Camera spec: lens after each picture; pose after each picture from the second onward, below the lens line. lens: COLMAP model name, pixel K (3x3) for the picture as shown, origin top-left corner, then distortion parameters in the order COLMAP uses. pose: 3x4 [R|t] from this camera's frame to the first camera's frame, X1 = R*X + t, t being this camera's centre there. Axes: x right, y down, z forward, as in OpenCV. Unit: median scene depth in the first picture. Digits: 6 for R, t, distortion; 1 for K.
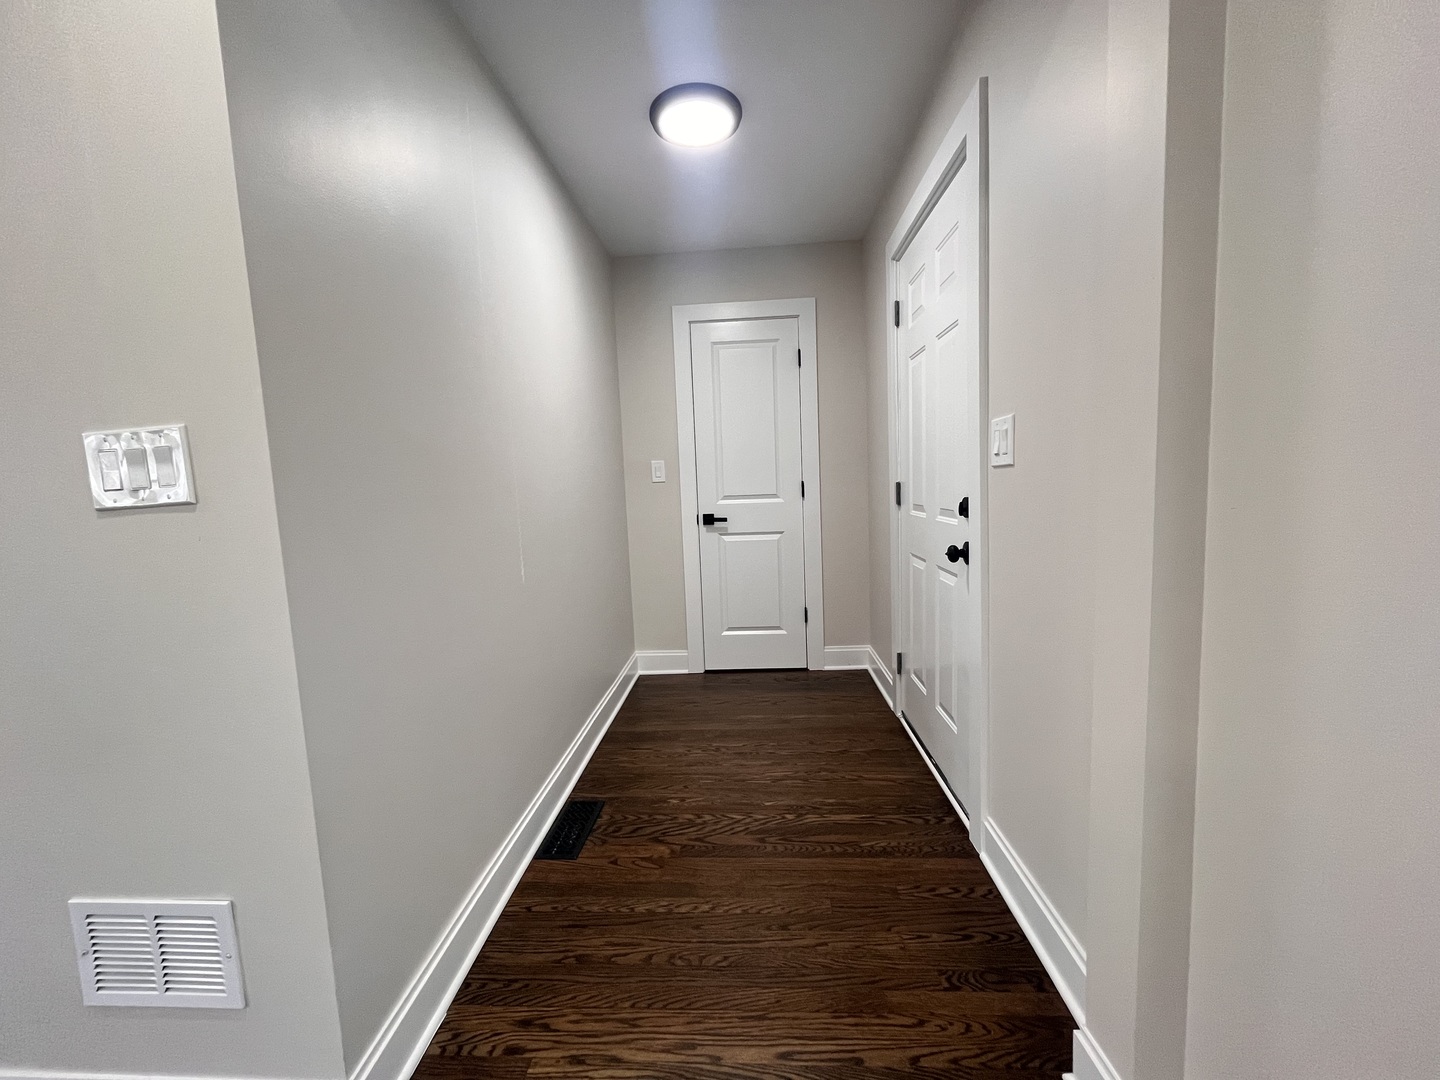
lens RADIAL K [[583.1, 0, 717.2], [0, 583.1, 539.1], [0, 0, 1]] dist [-0.000160, 0.000081]
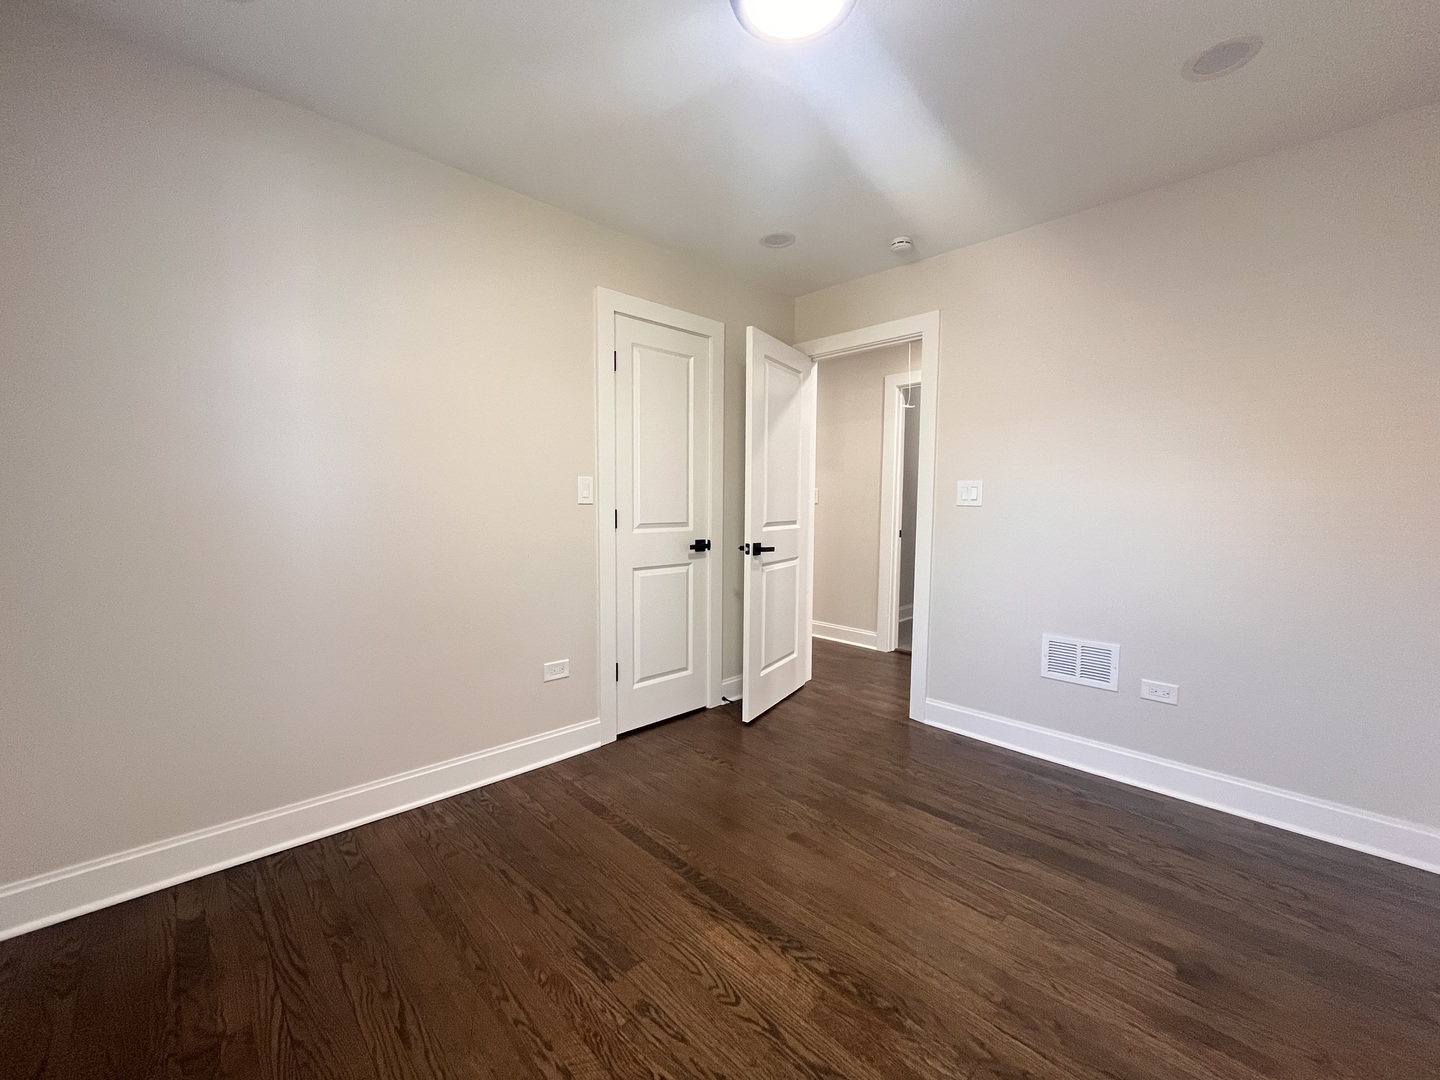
lens RADIAL K [[576.8, 0, 709.9], [0, 576.8, 544.5], [0, 0, 1]] dist [-0.000647, -0.000385]
pose [[0.673504, -0.007391, 0.739146, -0.554251], [0.042675, 0.998671, -0.028899, -0.014864], [-0.737950, 0.051006, 0.672925, 0.367071]]
